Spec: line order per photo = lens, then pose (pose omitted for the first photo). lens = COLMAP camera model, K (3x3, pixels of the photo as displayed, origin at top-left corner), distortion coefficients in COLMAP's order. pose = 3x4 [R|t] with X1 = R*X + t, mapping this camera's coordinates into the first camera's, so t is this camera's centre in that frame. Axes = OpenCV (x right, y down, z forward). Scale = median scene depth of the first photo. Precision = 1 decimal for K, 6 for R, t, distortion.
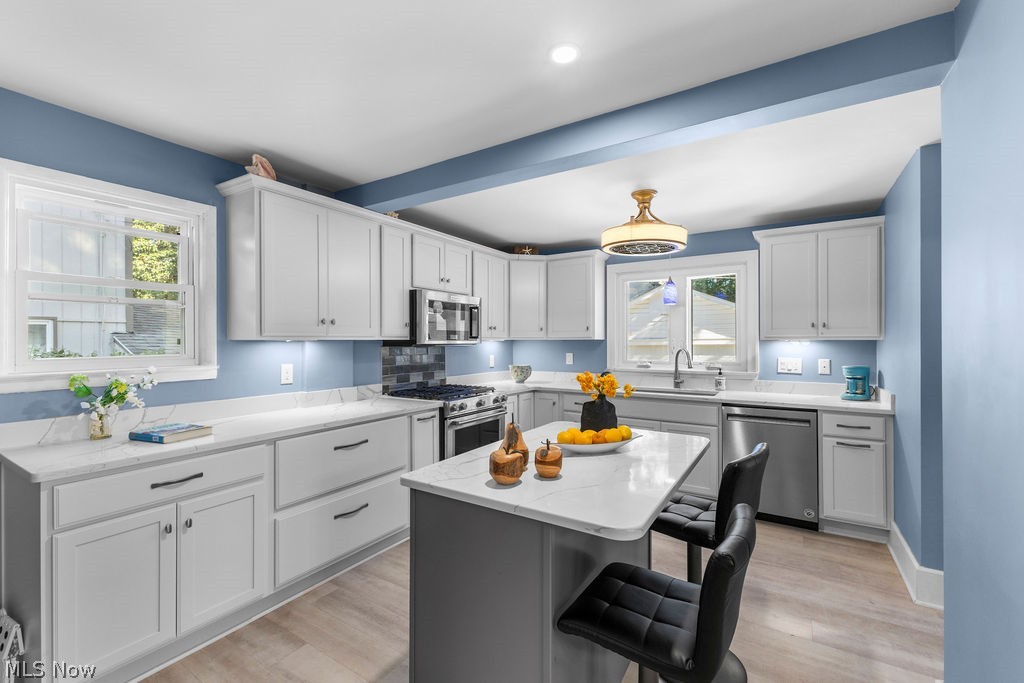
lens RADIAL K [[435.2, 0, 512.0], [0, 435.2, 341.5], [0, 0, 1]] dist [0.000687, -0.000038]
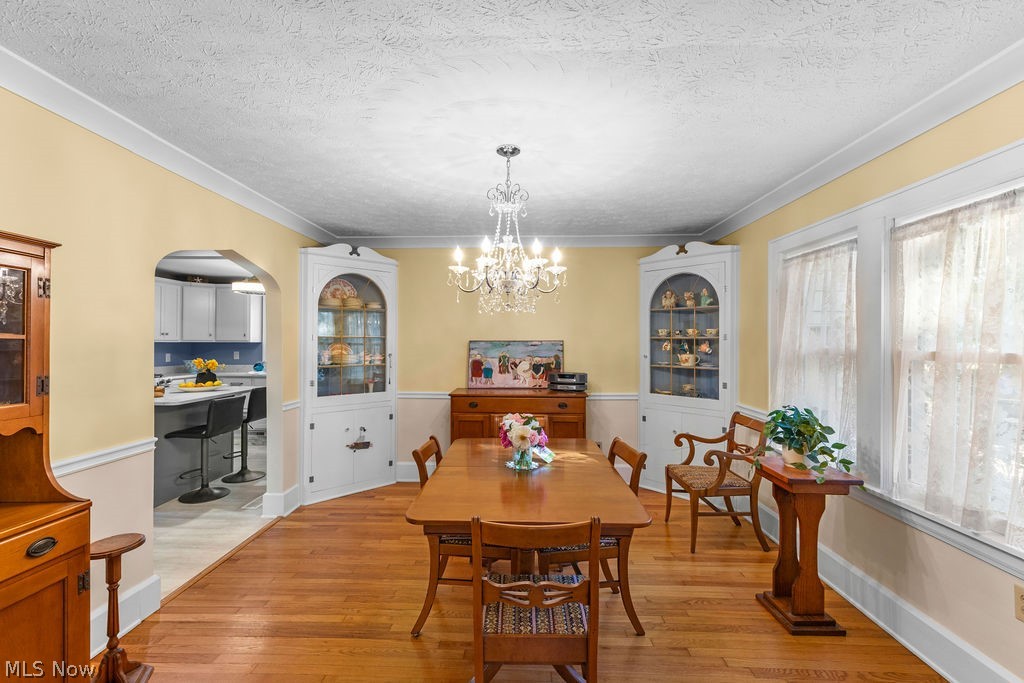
lens RADIAL K [[442.2, 0, 510.0], [0, 442.2, 336.7], [0, 0, 1]] dist [-0.000727, 0.000021]
pose [[0.862806, 0.008169, 0.505469, 0.262073], [-0.001462, 0.999906, -0.013664, -0.005443], [-0.505533, 0.011051, 0.862737, -1.078541]]
